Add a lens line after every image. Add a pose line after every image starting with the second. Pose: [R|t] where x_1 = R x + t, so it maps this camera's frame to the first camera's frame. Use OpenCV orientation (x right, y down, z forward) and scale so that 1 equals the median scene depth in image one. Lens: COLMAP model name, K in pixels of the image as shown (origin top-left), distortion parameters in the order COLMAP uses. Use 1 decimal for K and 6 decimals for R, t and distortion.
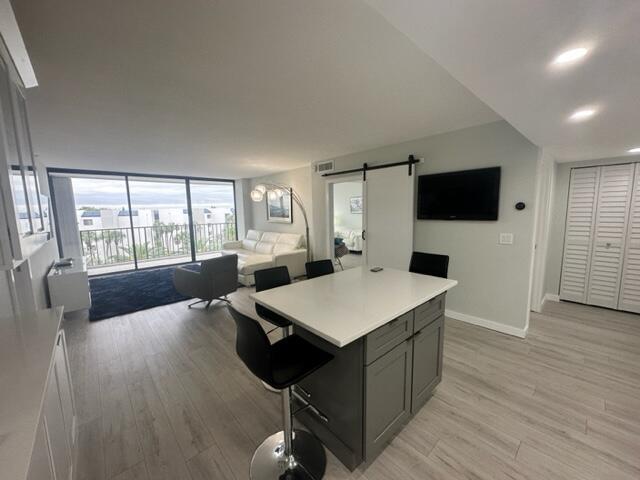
lens RADIAL K [[257.3, 0, 323.1], [0, 257.3, 240.1], [0, 0, 1]] dist [-0.002828, -0.000237]
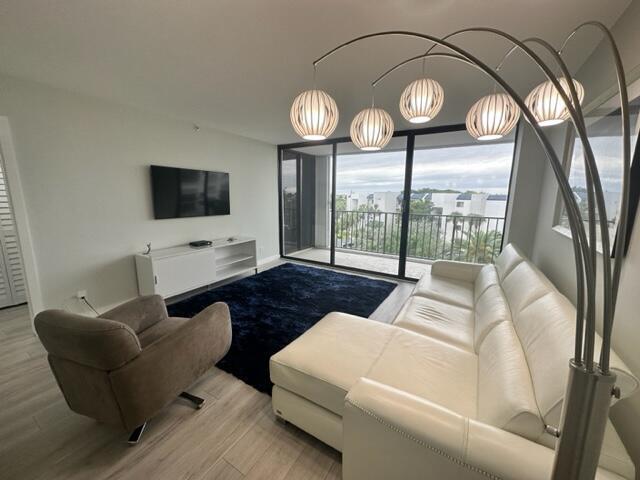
lens RADIAL K [[257.3, 0, 320.7], [0, 257.3, 241.0], [0, 0, 1]] dist [-0.002828, -0.000237]
pose [[0.274891, 0.190361, -0.942442, -0.006915], [-0.132712, 0.978334, 0.158901, -0.077379], [0.952272, 0.081393, 0.294198, 0.721815]]
